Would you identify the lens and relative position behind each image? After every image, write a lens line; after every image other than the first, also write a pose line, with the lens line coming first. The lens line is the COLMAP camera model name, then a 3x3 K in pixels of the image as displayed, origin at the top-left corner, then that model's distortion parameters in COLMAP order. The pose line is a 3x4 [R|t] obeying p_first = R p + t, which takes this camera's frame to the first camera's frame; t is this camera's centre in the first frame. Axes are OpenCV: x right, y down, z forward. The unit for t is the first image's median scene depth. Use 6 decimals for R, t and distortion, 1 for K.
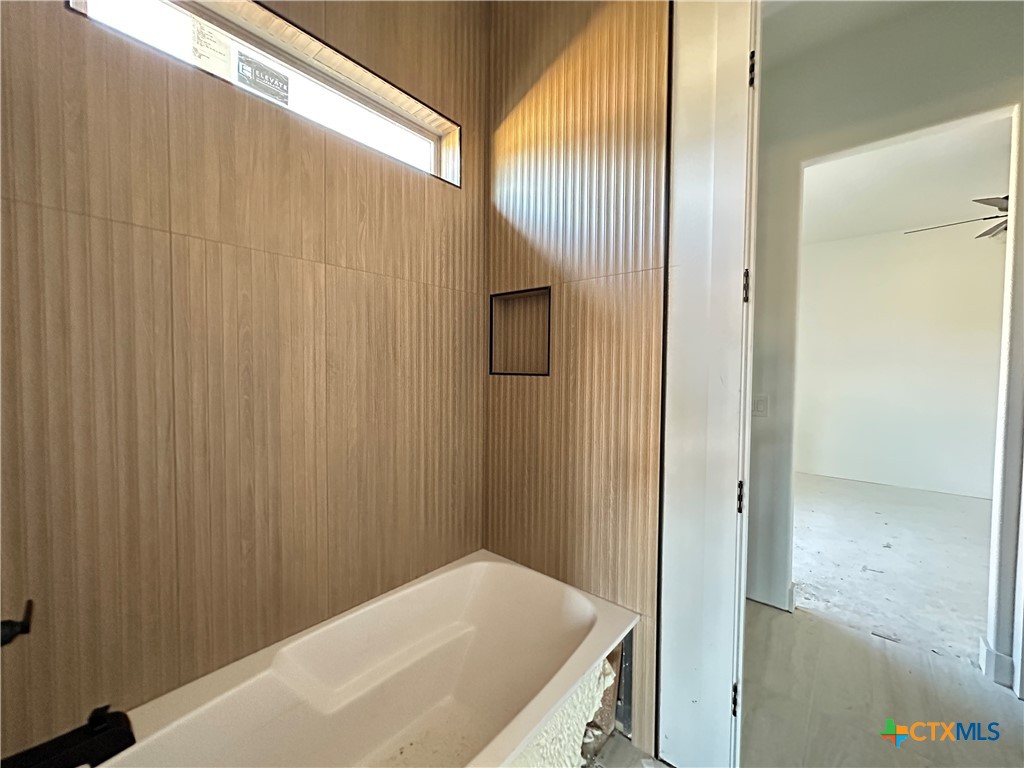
lens RADIAL K [[408.5, 0, 518.0], [0, 408.5, 386.8], [0, 0, 1]] dist [-0.005888, 0.002153]
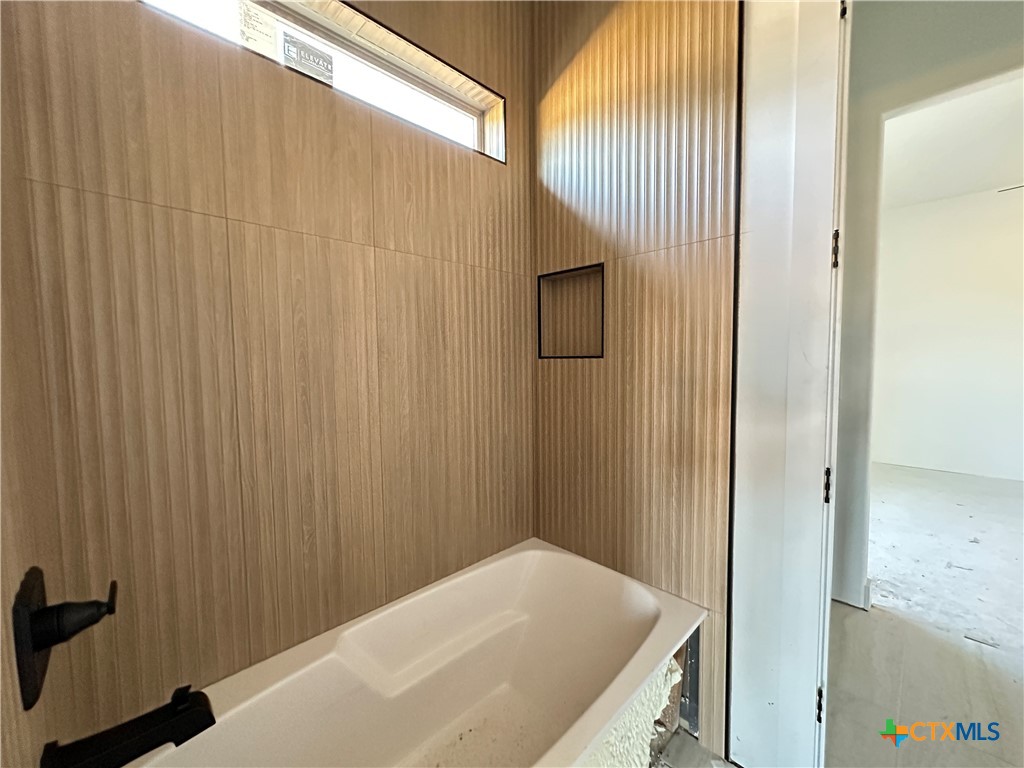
lens RADIAL K [[408.5, 0, 518.3], [0, 408.5, 387.1], [0, 0, 1]] dist [-0.005888, 0.002153]
pose [[0.996121, -0.015462, -0.086622, -0.045618], [0.017819, 0.999490, 0.026508, 0.013726], [0.086168, -0.027948, 0.995889, 0.041707]]
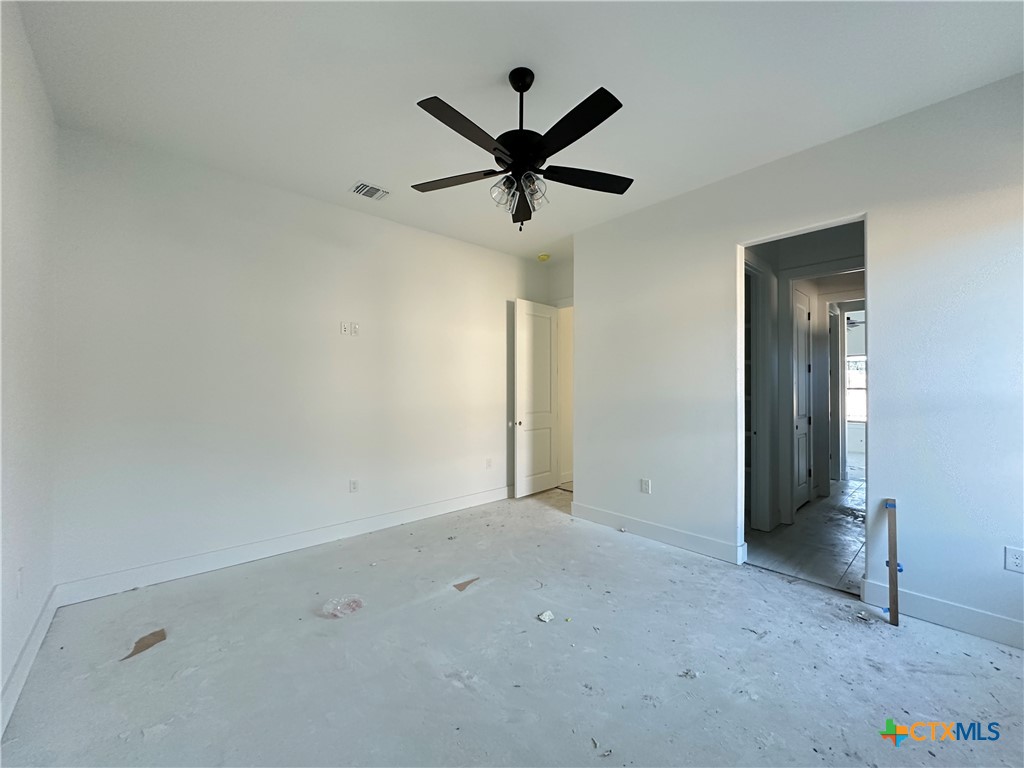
lens RADIAL K [[408.5, 0, 513.7], [0, 408.5, 383.3], [0, 0, 1]] dist [-0.005888, 0.002153]
pose [[-0.990440, -0.008994, 0.137652, 2.360869], [-0.004617, 0.999475, 0.032080, -0.137182], [-0.137868, 0.031138, -0.989961, 3.543917]]
